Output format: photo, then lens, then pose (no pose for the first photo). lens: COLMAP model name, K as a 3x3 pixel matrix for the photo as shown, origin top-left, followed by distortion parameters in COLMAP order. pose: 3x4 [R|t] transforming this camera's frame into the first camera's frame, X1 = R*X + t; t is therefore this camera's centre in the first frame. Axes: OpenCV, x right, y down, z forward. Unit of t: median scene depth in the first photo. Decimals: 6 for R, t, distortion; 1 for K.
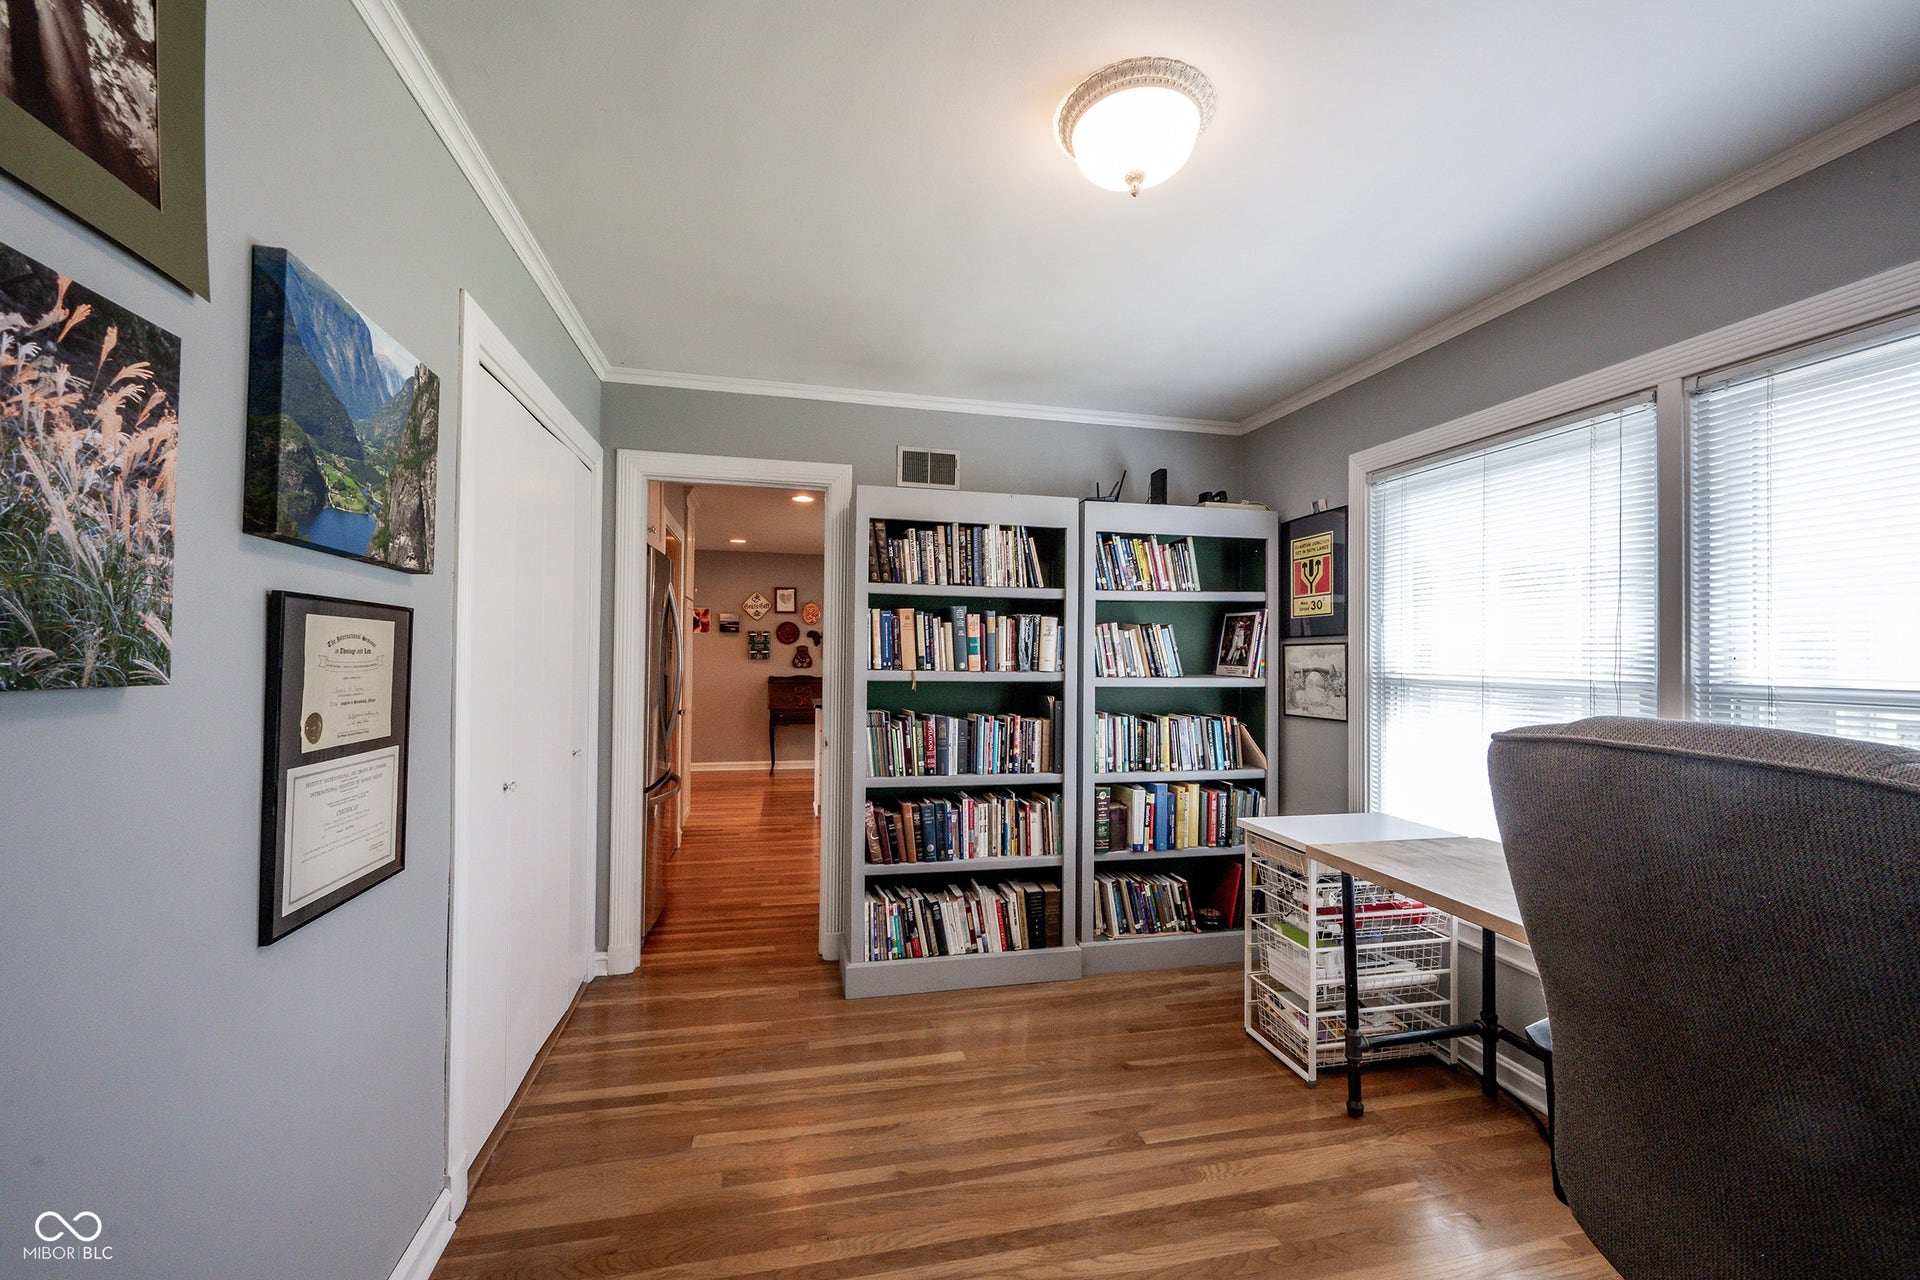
lens RADIAL K [[756.4, 0, 953.6], [0, 756.4, 652.2], [0, 0, 1]] dist [-0.002187, 0.000077]
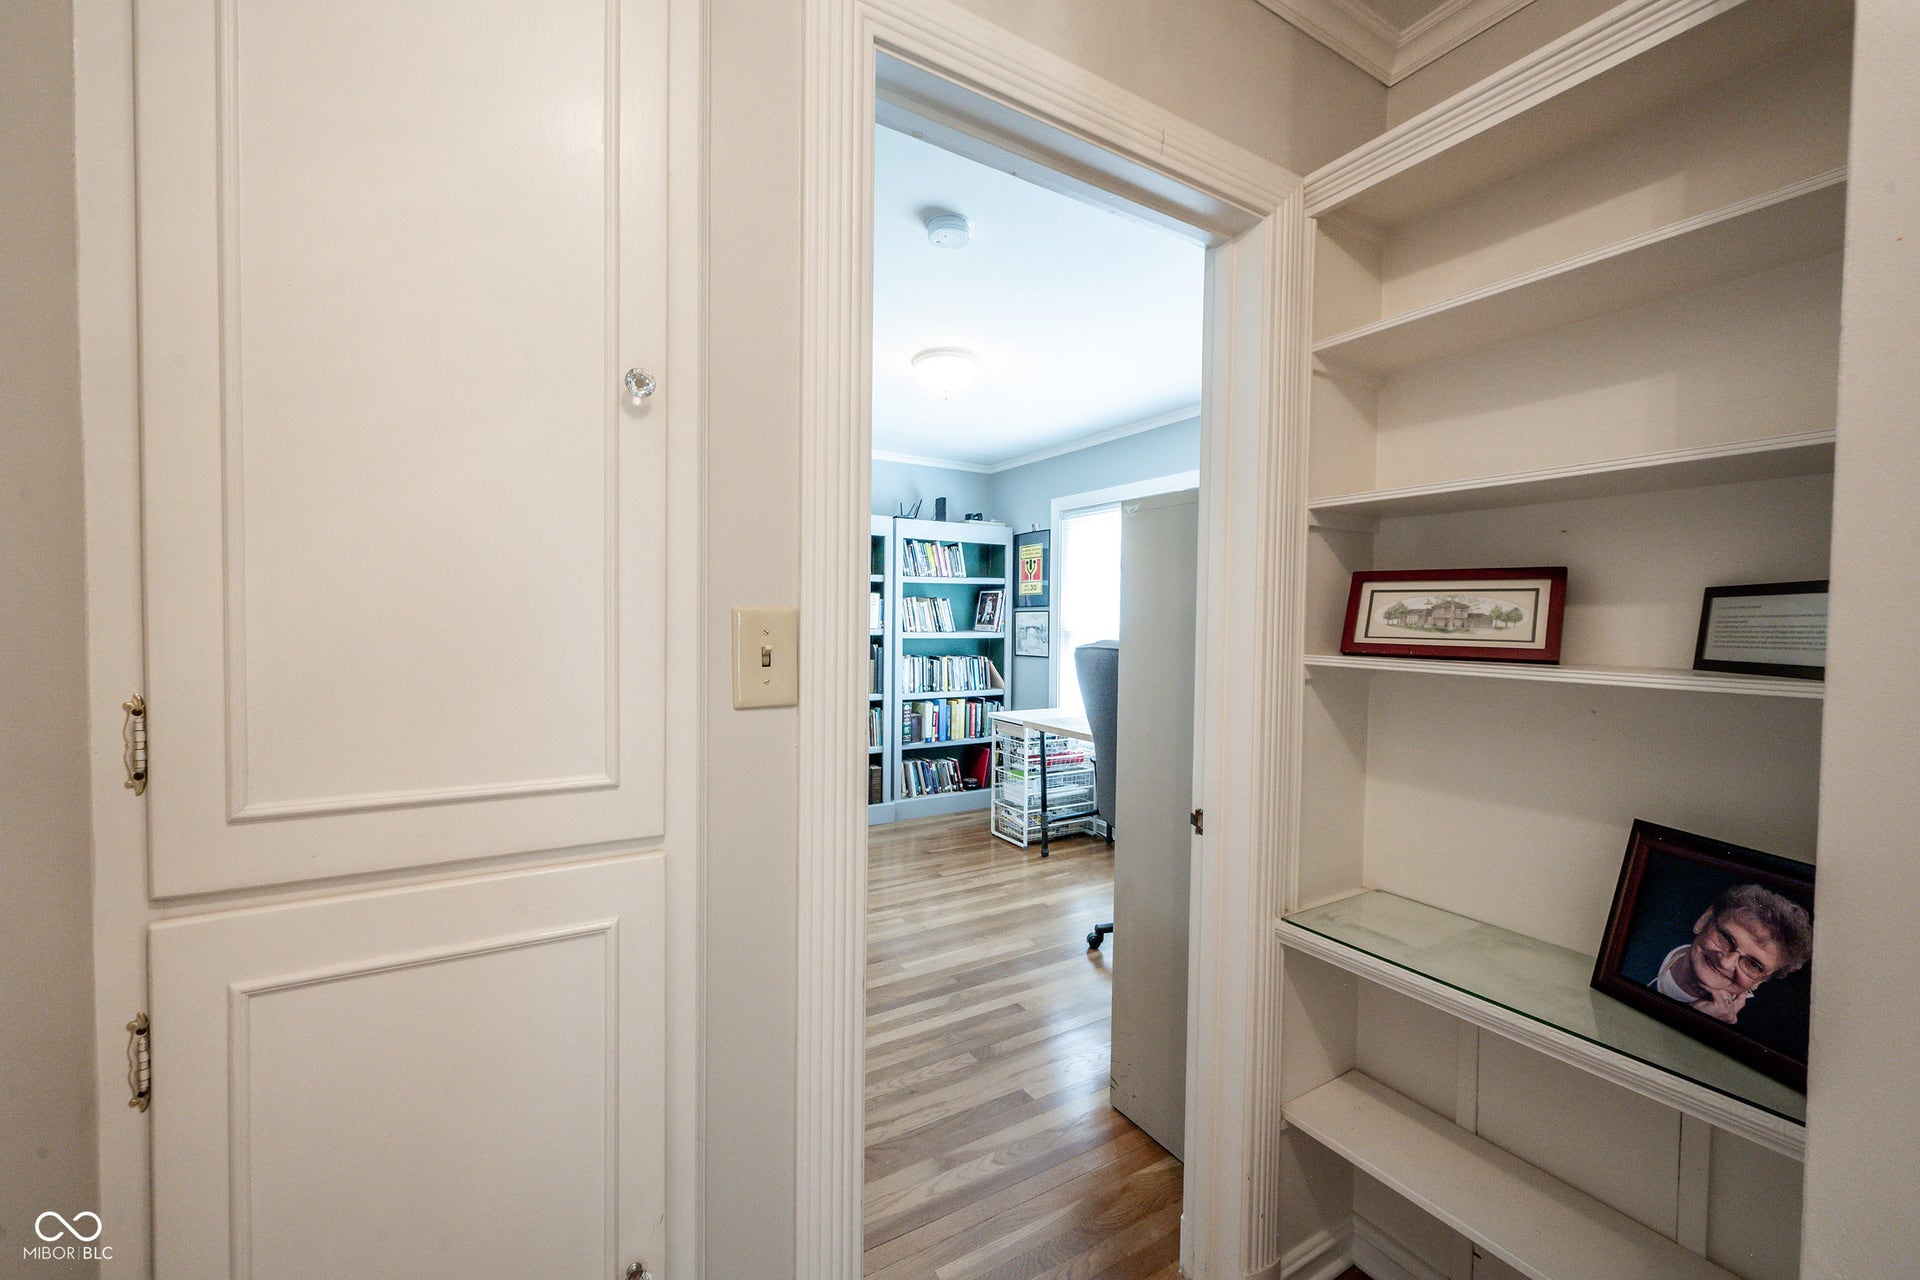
lens RADIAL K [[756.4, 0, 957.8], [0, 756.4, 636.8], [0, 0, 1]] dist [-0.002187, 0.000077]
pose [[0.948160, -0.007598, 0.317702, -0.197528], [-0.004250, 0.999322, 0.036585, -0.014891], [-0.317764, -0.036038, 0.947485, -0.507075]]
